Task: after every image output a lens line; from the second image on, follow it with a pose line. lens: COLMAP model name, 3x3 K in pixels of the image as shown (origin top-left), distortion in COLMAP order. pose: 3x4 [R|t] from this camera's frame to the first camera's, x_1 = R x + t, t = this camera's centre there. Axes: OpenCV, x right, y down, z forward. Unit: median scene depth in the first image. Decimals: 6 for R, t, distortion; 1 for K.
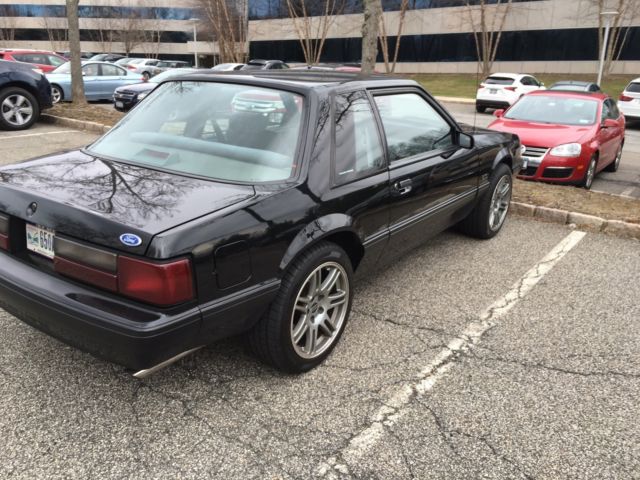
lens RADIAL K [[578.1, 0, 317.8], [0, 578.1, 225.2], [0, 0, 1]] dist [0.114161, -0.177987]
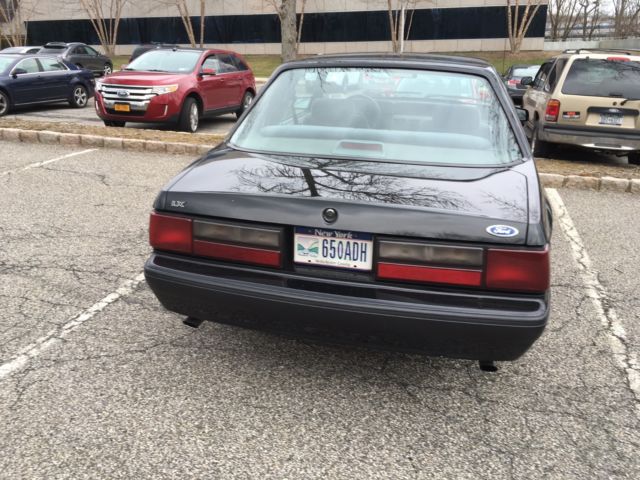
lens RADIAL K [[578.1, 0, 317.8], [0, 578.1, 225.2], [0, 0, 1]] dist [0.114161, -0.177987]
pose [[0.925368, -0.127276, 0.357064, -0.145438], [0.116724, 0.991852, 0.051047, -0.010697], [-0.360652, -0.005559, 0.932684, 0.030421]]
